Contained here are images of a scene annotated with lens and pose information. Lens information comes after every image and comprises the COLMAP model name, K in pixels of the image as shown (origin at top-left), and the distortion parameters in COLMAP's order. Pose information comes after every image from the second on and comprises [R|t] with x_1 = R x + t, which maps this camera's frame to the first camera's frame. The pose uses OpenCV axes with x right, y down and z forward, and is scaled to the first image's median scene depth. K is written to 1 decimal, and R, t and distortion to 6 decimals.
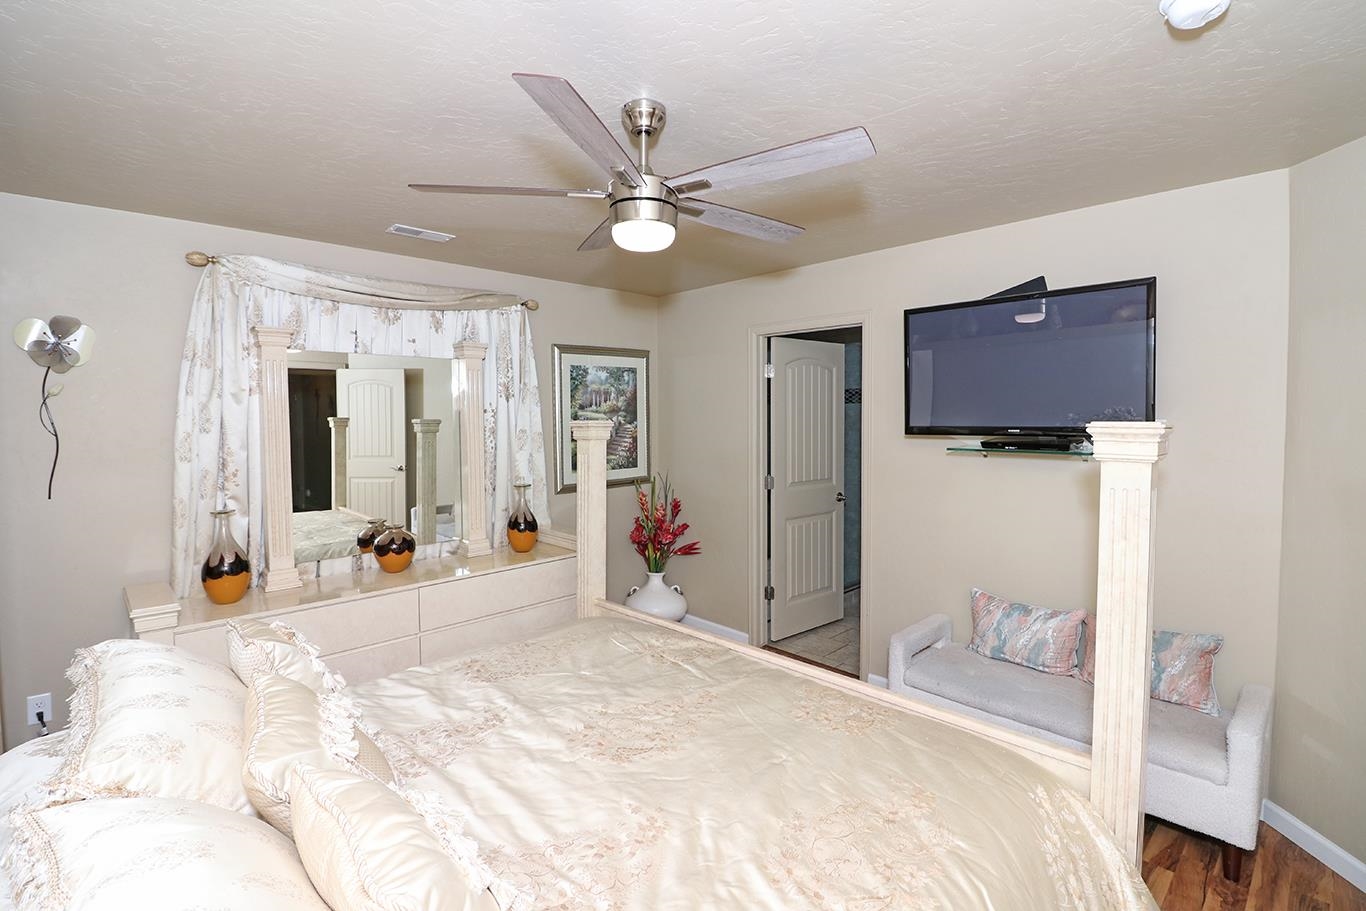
lens RADIAL K [[629.6, 0, 675.1], [0, 629.6, 441.1], [0, 0, 1]] dist [-0.000620, -0.011433]
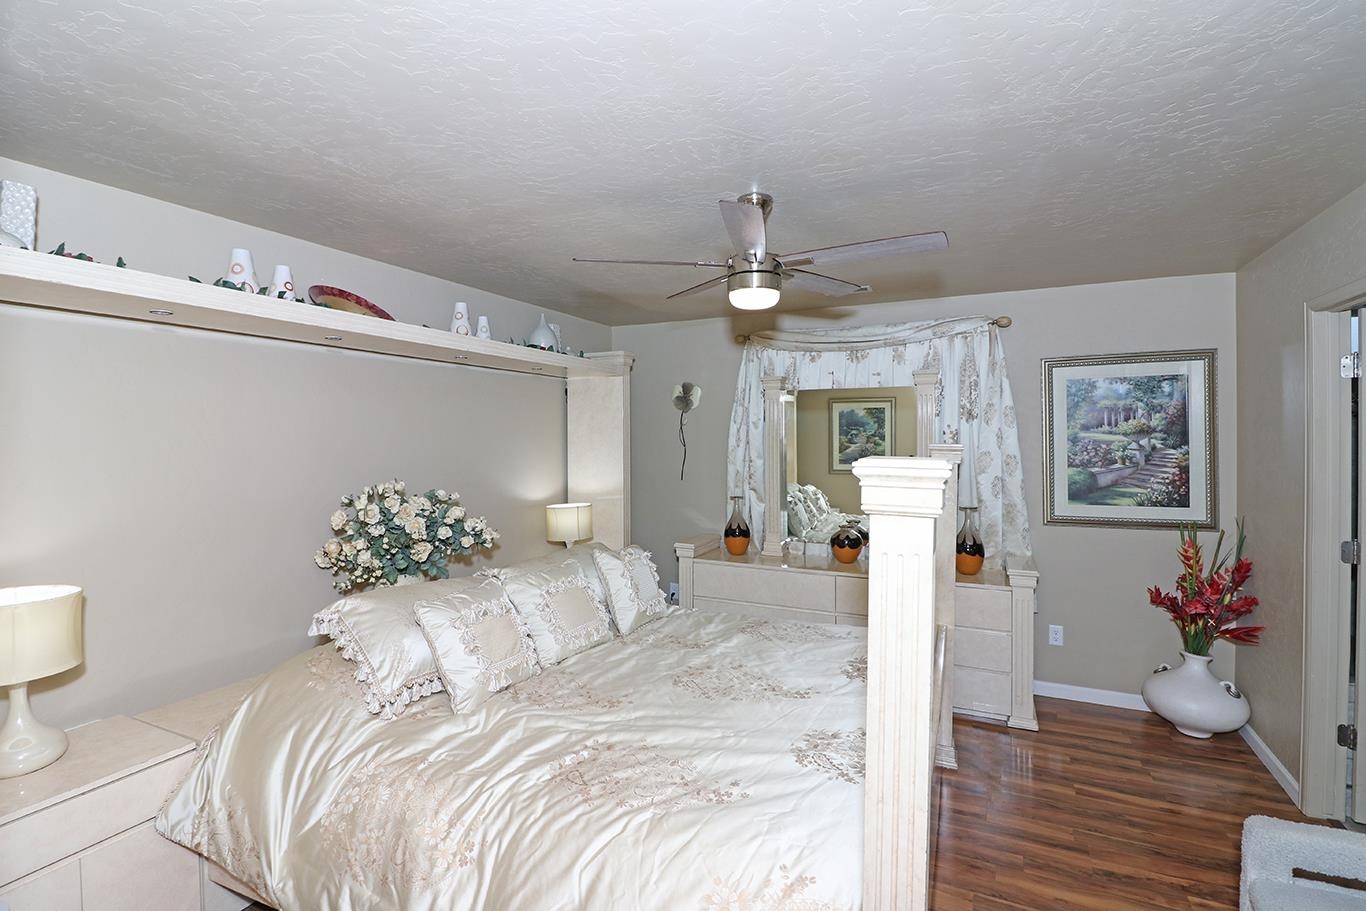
lens RADIAL K [[646.1, 0, 679.5], [0, 646.1, 428.7], [0, 0, 1]] dist [0.000725, -0.012252]
pose [[0.339767, -0.000752, -0.940509, 0.495643], [-0.038701, 0.999142, -0.014780, -0.018432], [0.939713, 0.041421, 0.339446, 0.188425]]
